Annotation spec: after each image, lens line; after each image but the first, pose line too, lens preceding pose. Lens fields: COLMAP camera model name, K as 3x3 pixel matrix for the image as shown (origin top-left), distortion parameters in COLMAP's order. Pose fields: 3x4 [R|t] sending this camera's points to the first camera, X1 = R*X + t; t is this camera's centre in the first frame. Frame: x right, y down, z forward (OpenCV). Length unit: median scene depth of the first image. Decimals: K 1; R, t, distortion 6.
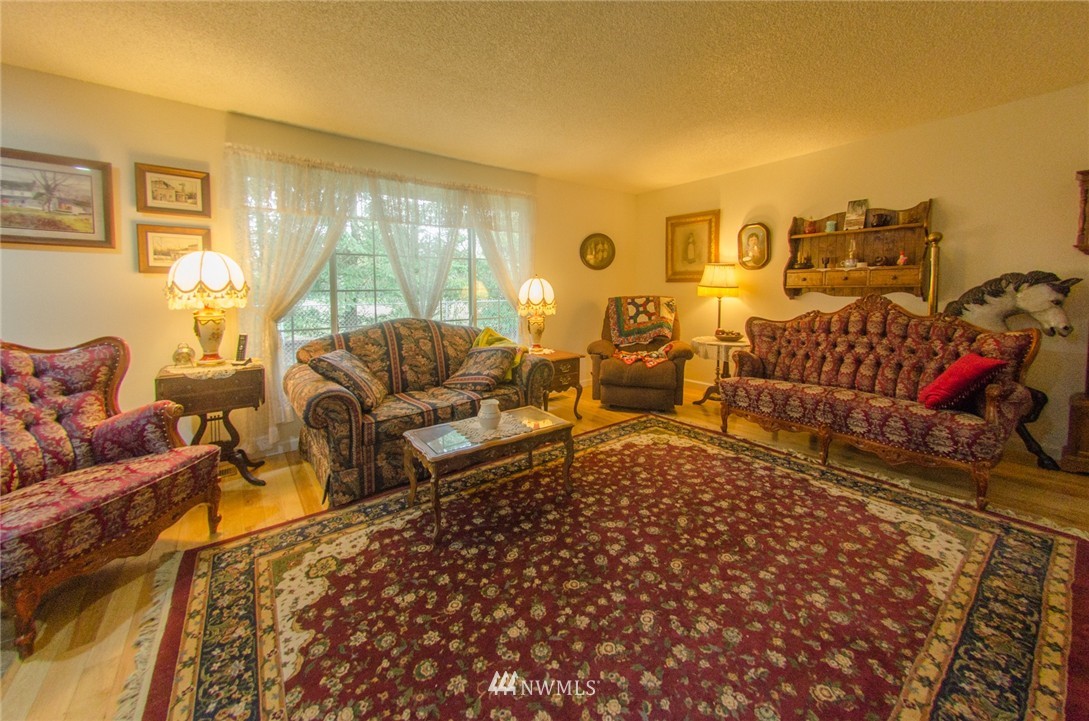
lens RADIAL K [[389.6, 0, 547.9], [0, 389.6, 323.7], [0, 0, 1]] dist [0.002264, 0.000185]
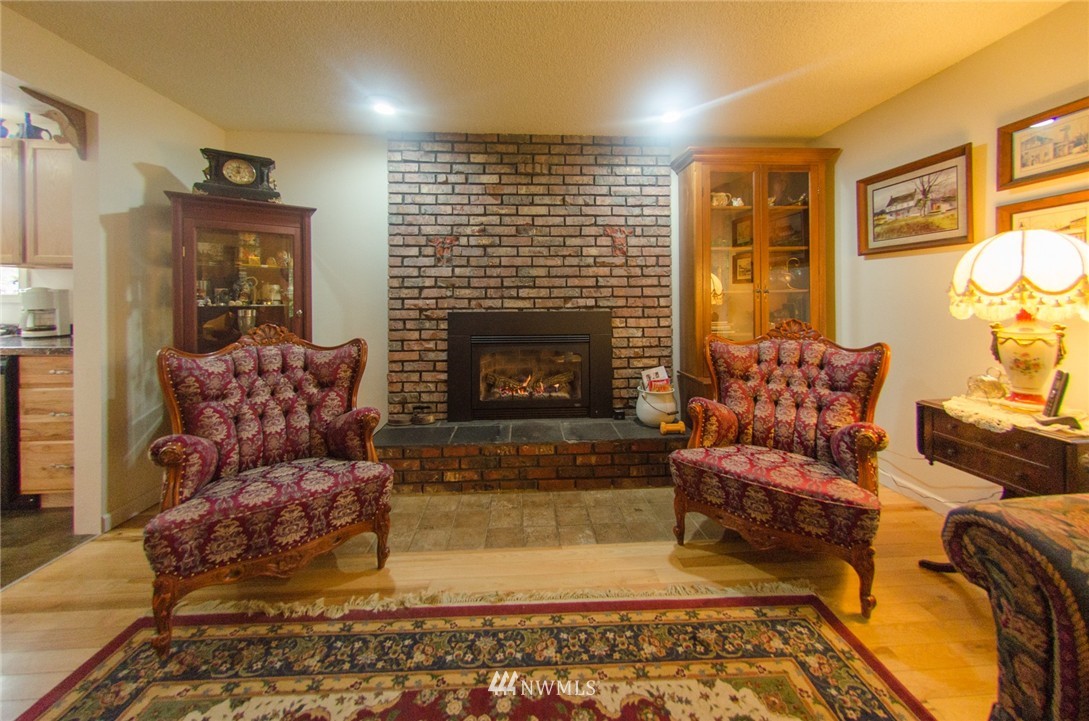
lens RADIAL K [[382.7, 0, 548.4], [0, 382.7, 301.2], [0, 0, 1]] dist [0.001102, -0.000093]
pose [[-0.550458, 0.012813, -0.834765, 0.079960], [-0.059235, 0.996763, 0.054360, -0.065512], [0.832759, 0.079370, -0.547917, 0.775729]]
